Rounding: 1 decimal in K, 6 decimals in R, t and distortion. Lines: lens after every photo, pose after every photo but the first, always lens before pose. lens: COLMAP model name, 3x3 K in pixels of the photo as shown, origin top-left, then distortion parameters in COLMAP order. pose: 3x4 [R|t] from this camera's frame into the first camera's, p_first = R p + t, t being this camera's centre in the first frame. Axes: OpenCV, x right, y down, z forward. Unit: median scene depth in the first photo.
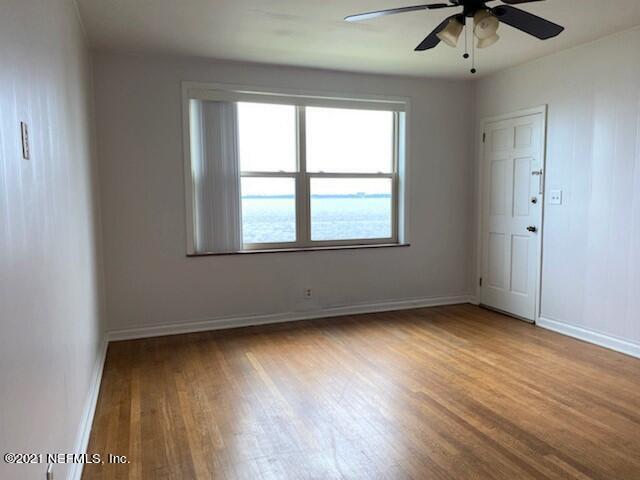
lens RADIAL K [[496.7, 0, 320.0], [0, 496.7, 240.0], [0, 0, 1]] dist [0.092809, -0.001633]
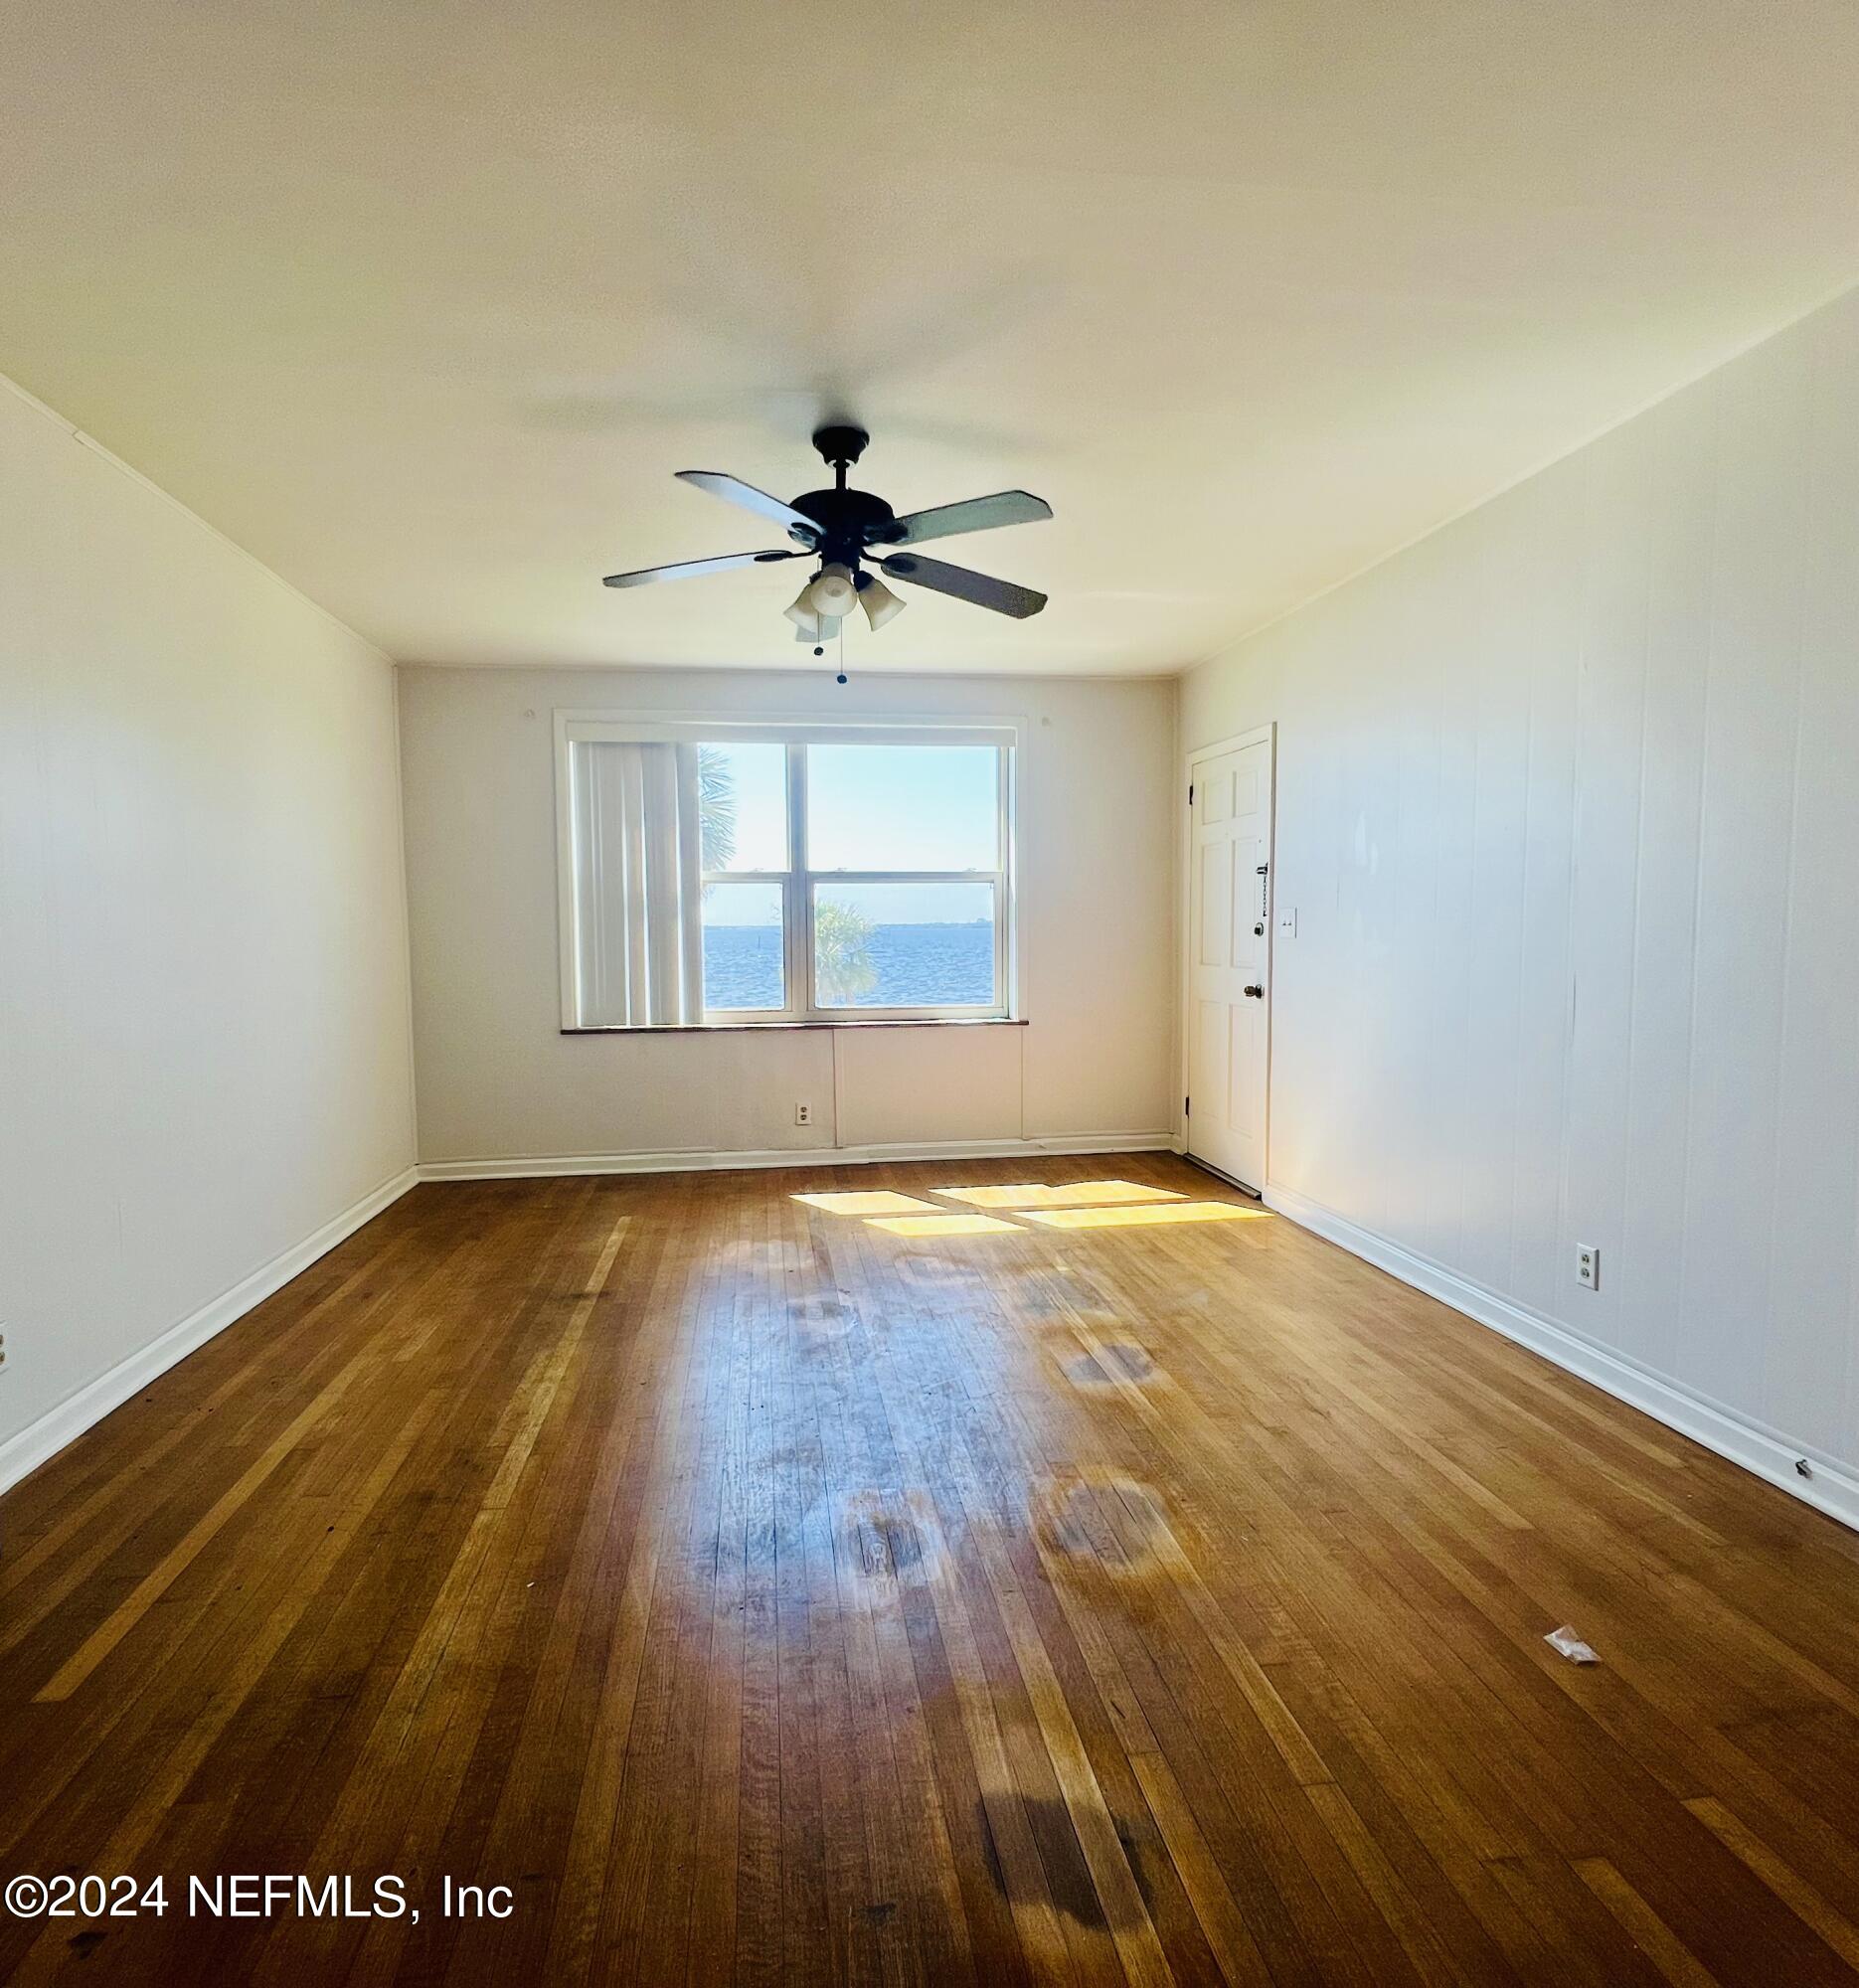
lens RADIAL K [[1064.8, 0, 884.7], [0, 1064.8, 995.6], [0, 0, 1]] dist [-0.000254, -0.000259]
pose [[0.972296, 0.014345, -0.233313, 0.302879], [-0.019905, 0.999571, -0.021493, 0.009472], [0.232904, 0.025542, 0.972164, -0.019953]]
